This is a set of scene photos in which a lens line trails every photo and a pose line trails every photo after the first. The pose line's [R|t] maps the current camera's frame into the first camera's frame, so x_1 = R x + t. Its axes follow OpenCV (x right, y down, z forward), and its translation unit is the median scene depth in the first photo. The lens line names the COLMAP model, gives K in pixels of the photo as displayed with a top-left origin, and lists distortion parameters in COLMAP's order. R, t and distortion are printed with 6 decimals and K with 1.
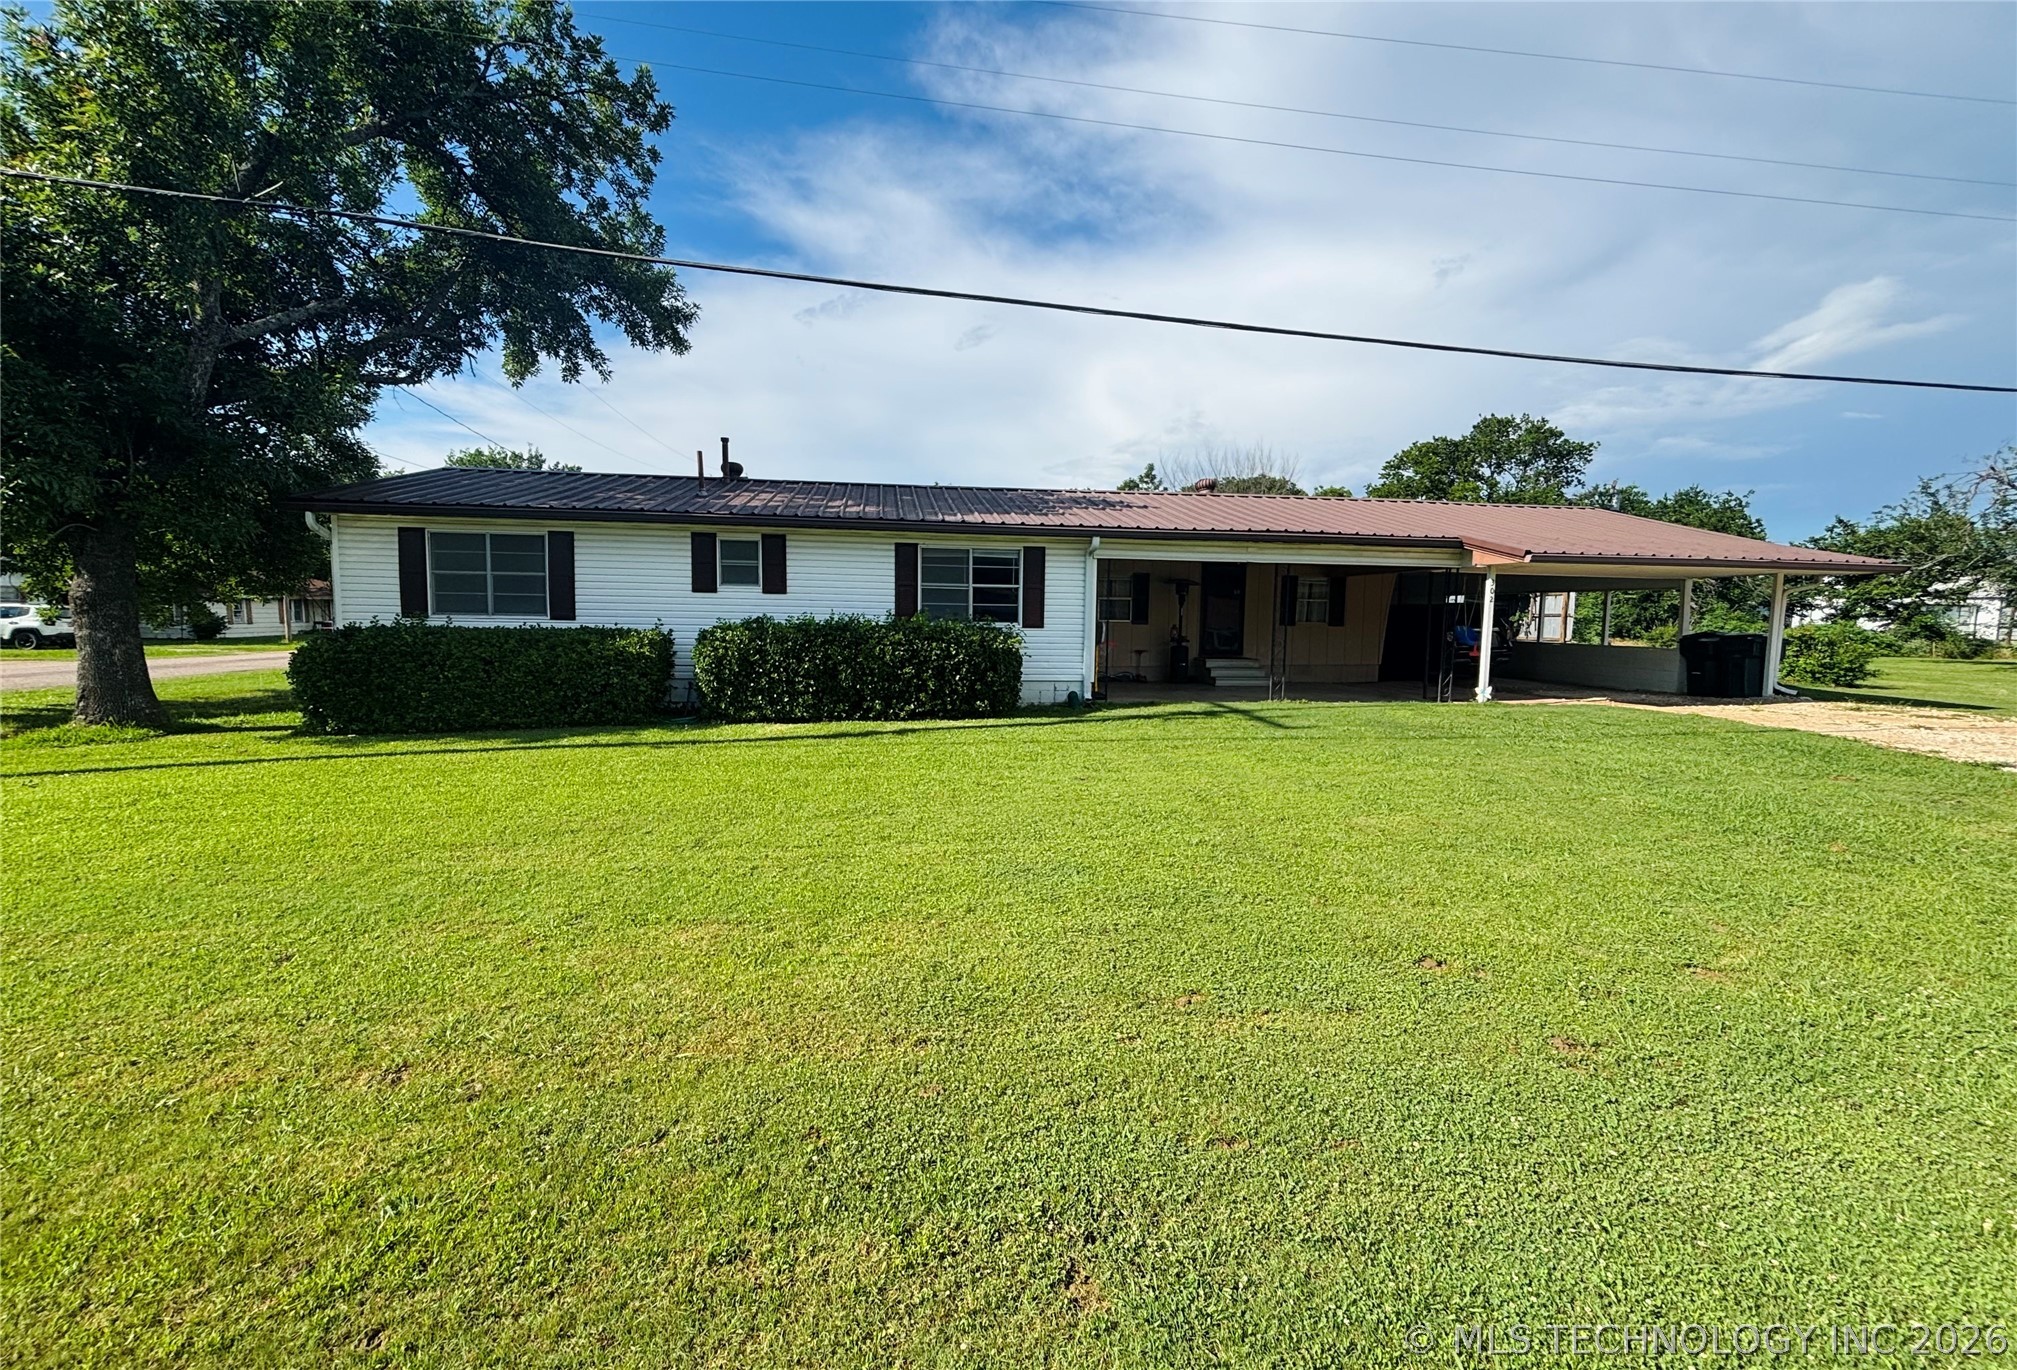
lens RADIAL K [[822.5, 0, 1008.5], [0, 822.5, 685.0], [0, 0, 1]] dist [0.009157, -0.000137]
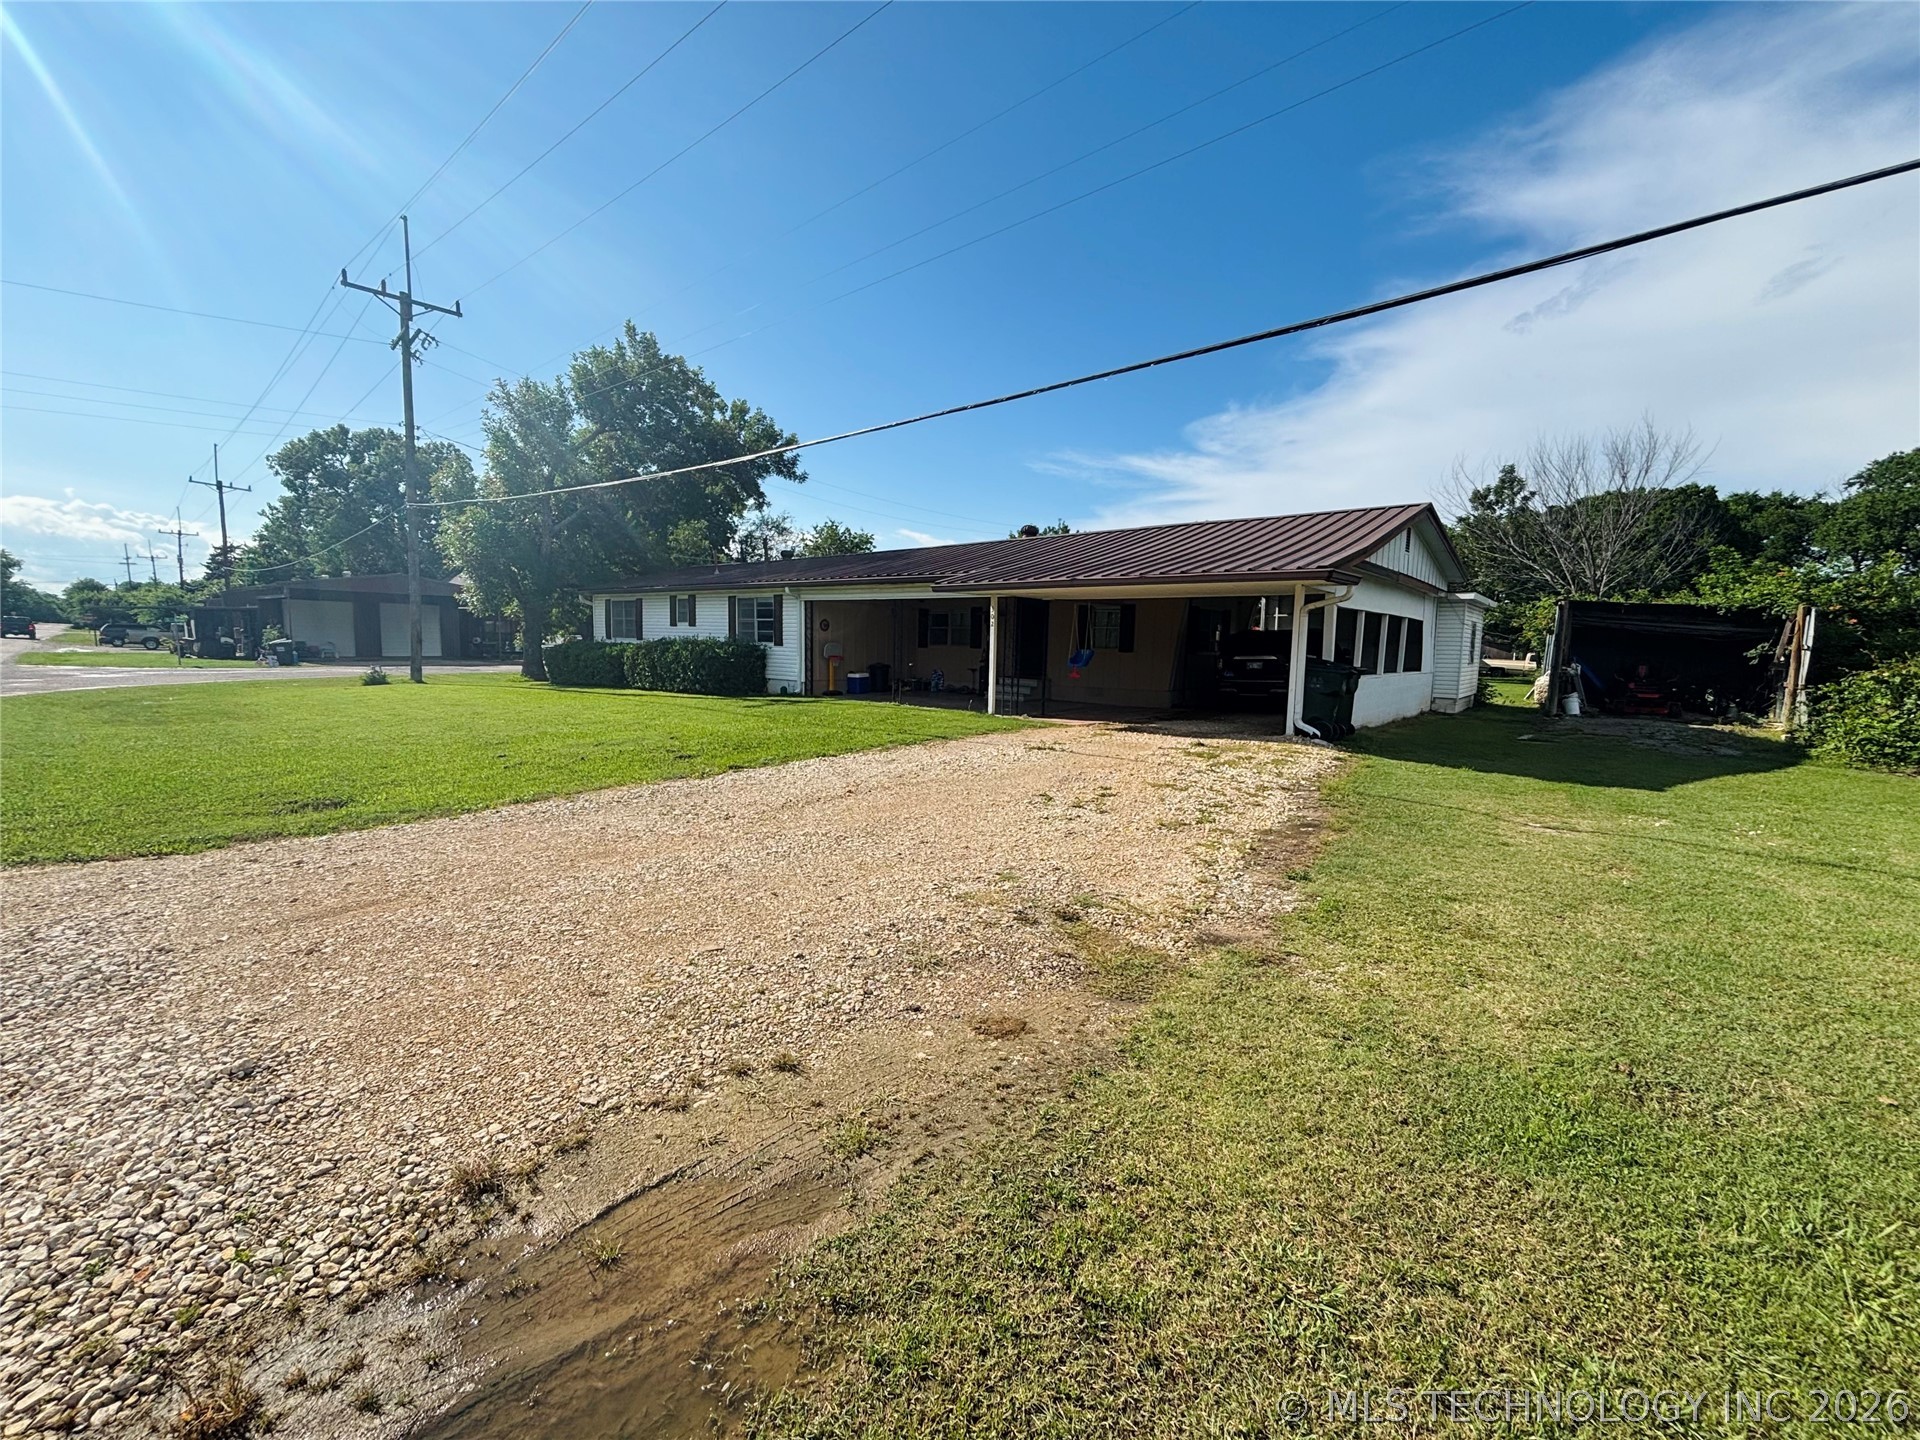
lens RADIAL K [[783.4, 0, 960.0], [0, 783.4, 720.0], [0, 0, 1]] dist [0.001591, 0.002802]
pose [[0.669967, 0.075656, -0.738526, 1.418029], [-0.075409, 0.996584, 0.033684, -0.003807], [0.738551, 0.033124, 0.673383, 0.247927]]
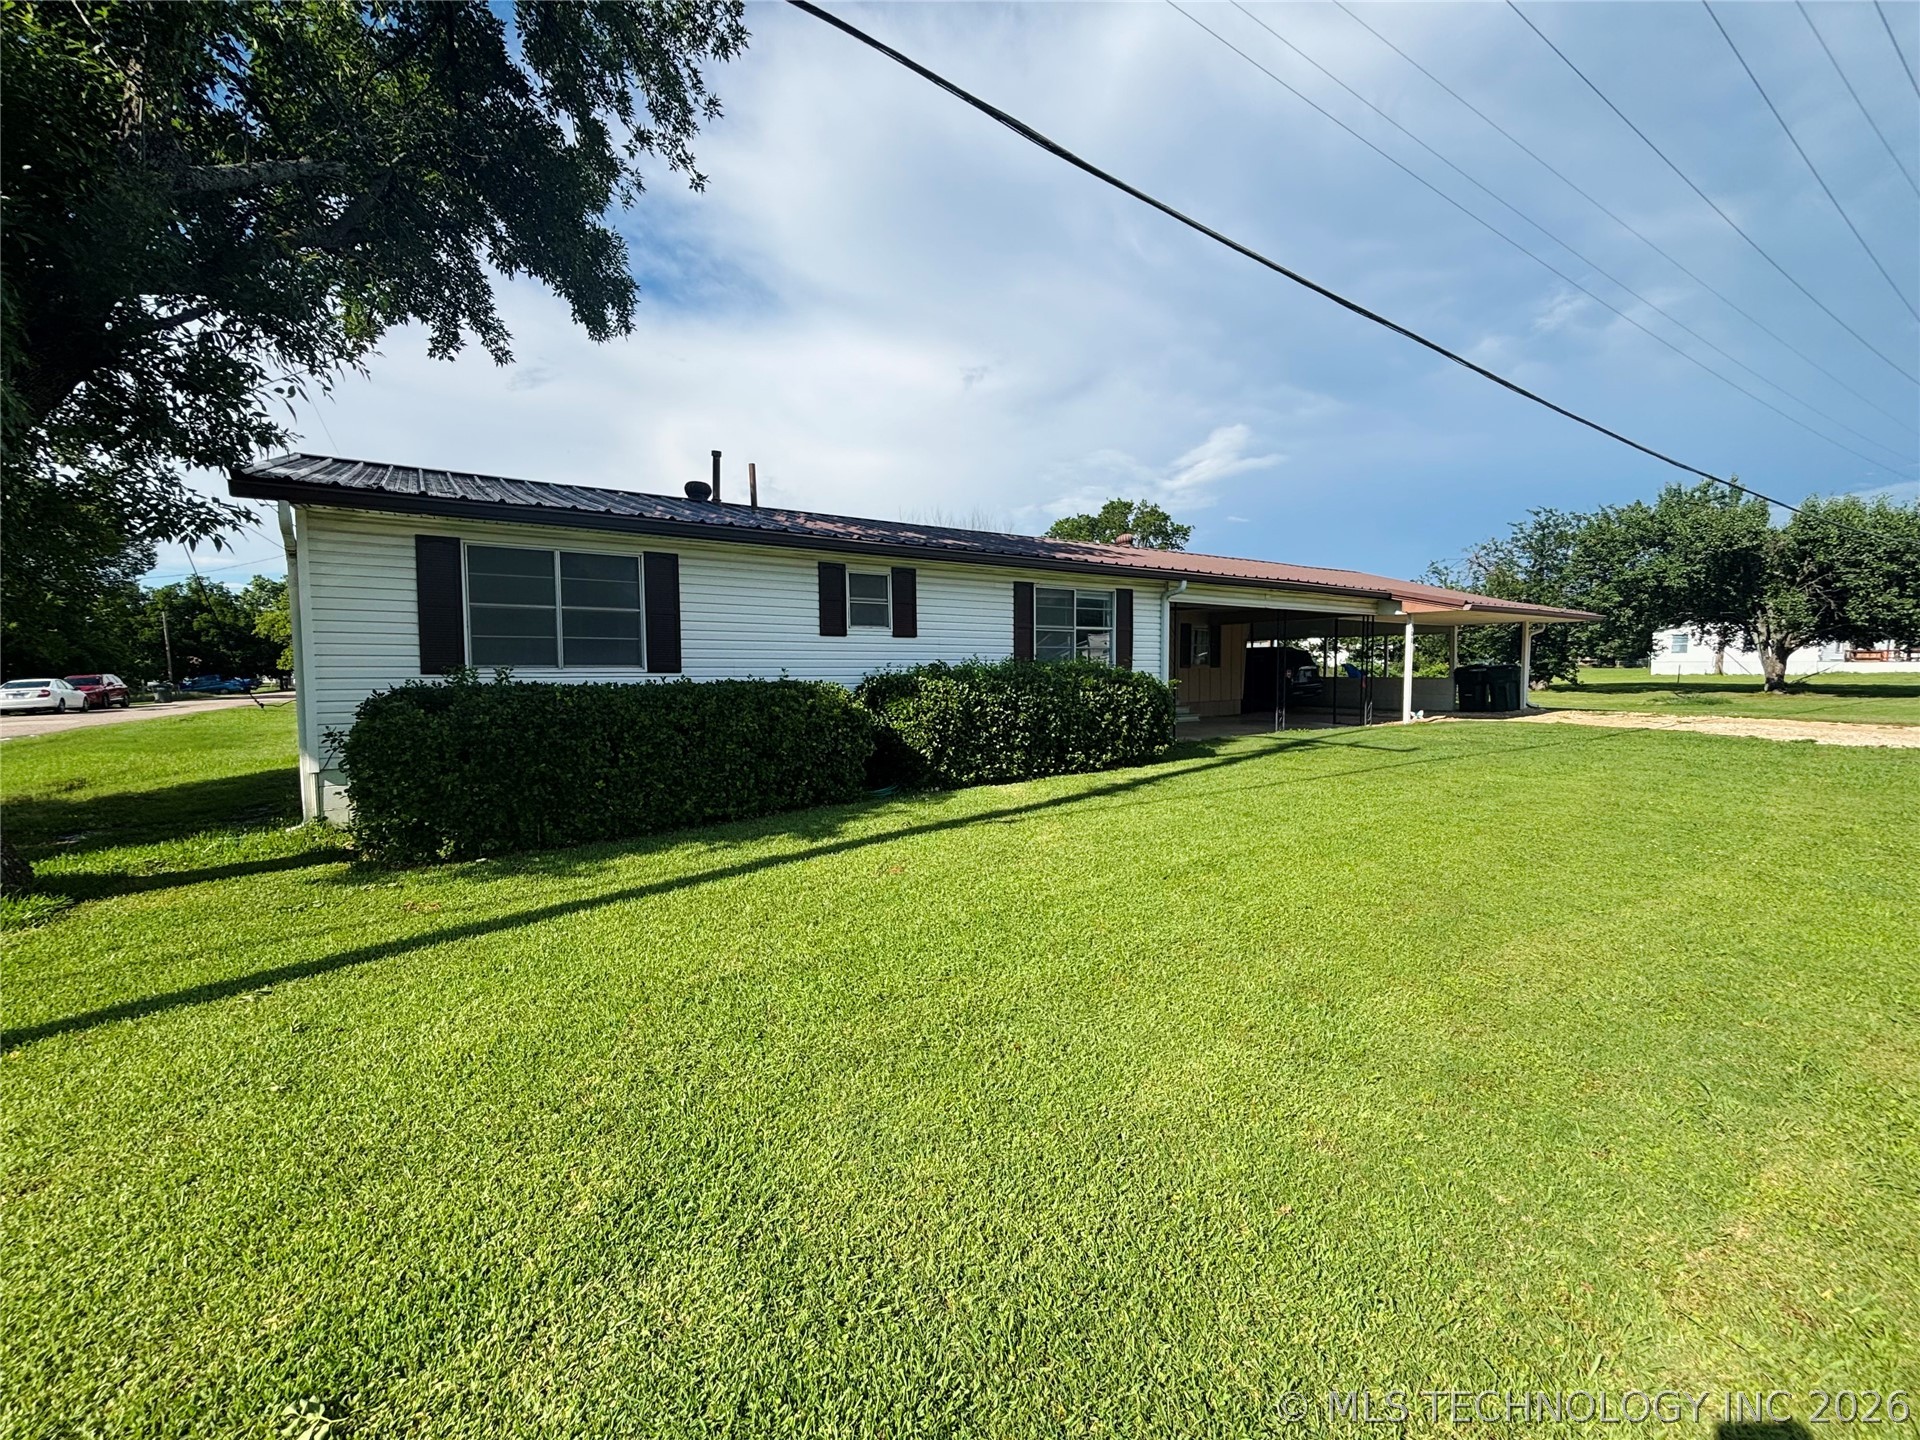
lens RADIAL K [[783.4, 0, 960.0], [0, 783.4, 720.0], [0, 0, 1]] dist [0.001591, 0.002802]
pose [[0.902402, -0.048913, 0.428111, -0.567762], [0.057179, 0.998343, -0.006461, -0.015587], [-0.427085, 0.030309, 0.903703, 0.232798]]
